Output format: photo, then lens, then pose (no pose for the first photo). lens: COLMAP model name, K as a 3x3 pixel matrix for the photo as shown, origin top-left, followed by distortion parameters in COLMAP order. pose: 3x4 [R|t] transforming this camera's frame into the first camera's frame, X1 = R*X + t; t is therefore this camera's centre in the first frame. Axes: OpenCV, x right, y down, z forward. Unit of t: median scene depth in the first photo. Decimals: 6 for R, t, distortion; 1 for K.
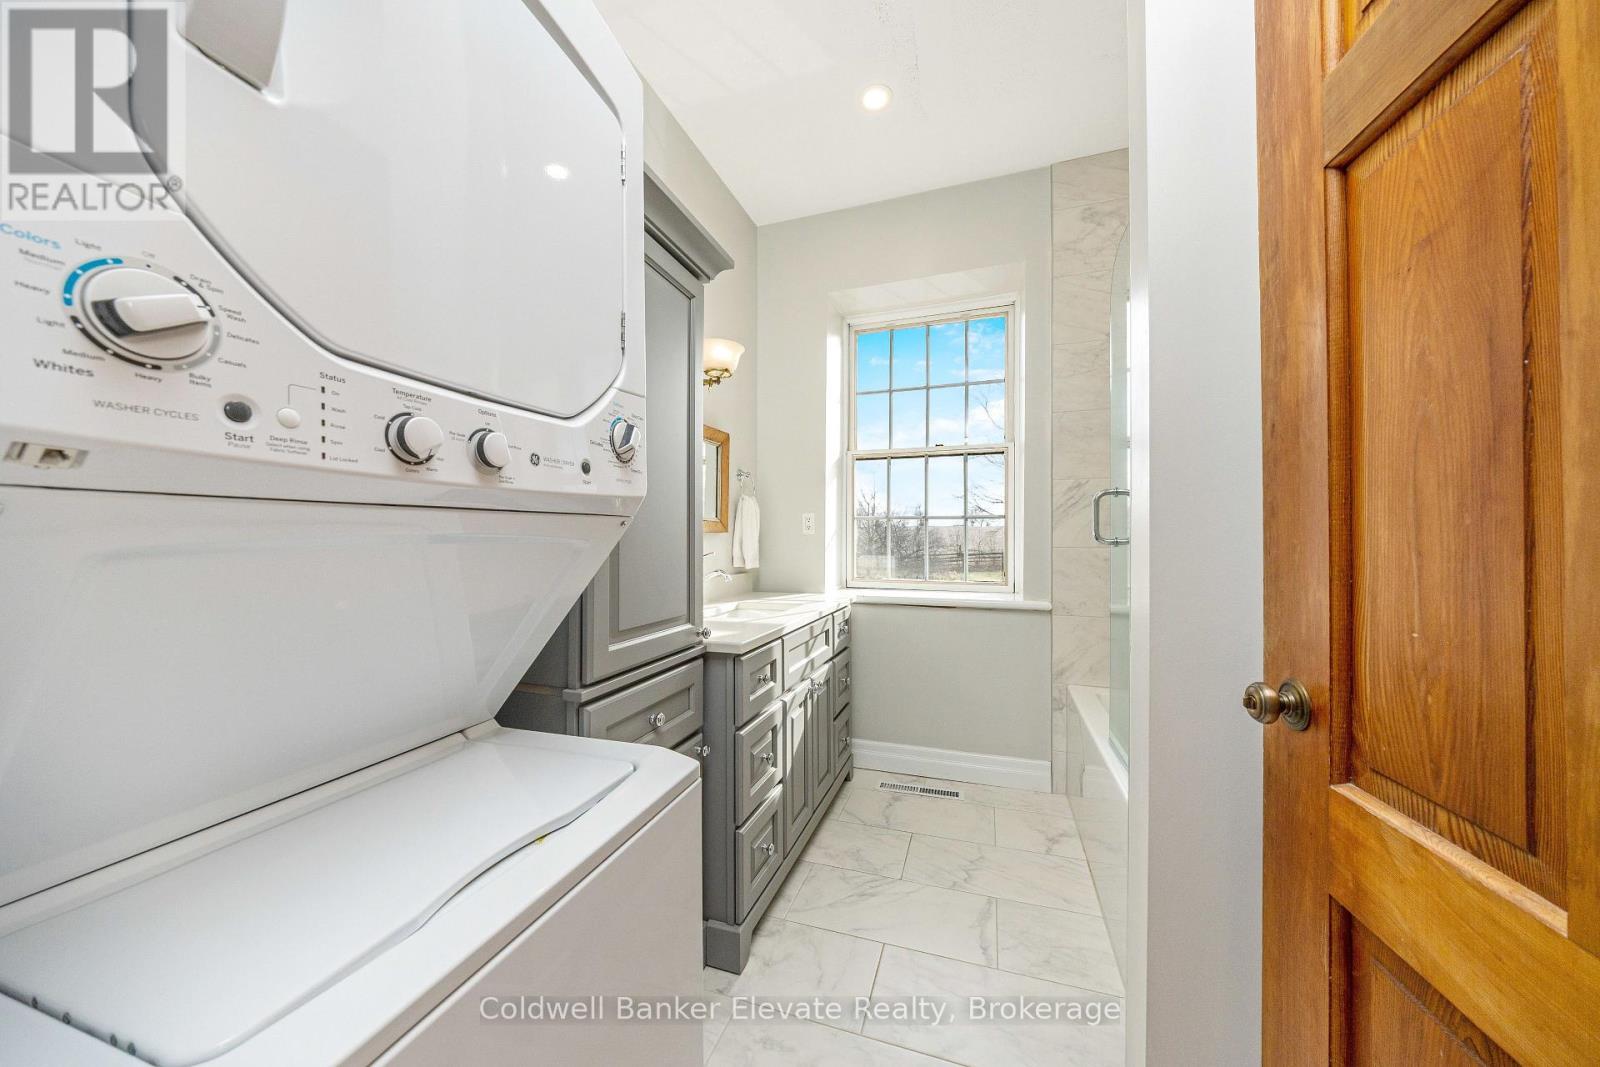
lens RADIAL K [[592.9, 0, 764.9], [0, 592.9, 517.8], [0, 0, 1]] dist [0.000186, 0.000081]
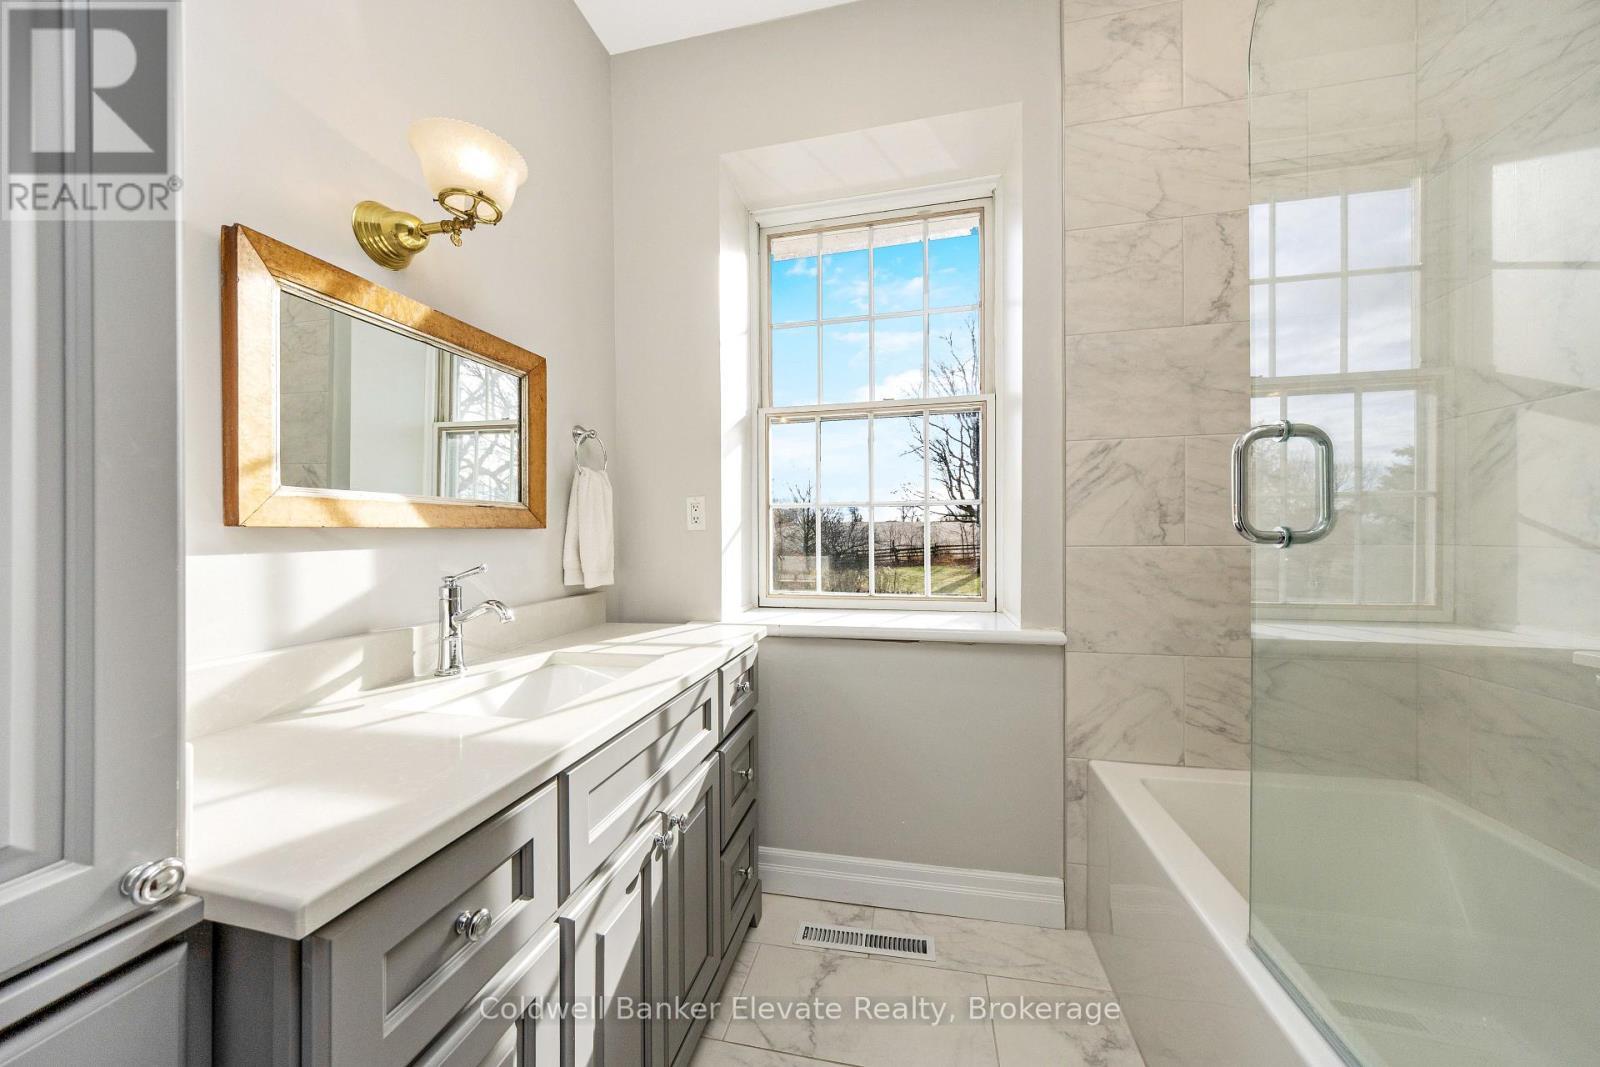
lens RADIAL K [[570.6, 0, 802.9], [0, 570.6, 529.7], [0, 0, 1]] dist [-0.001659, -0.000287]
pose [[0.986244, -0.010308, 0.164972, 0.102967], [0.005864, 0.999607, 0.027398, 0.013207], [-0.165189, -0.026054, 0.985918, 0.439533]]
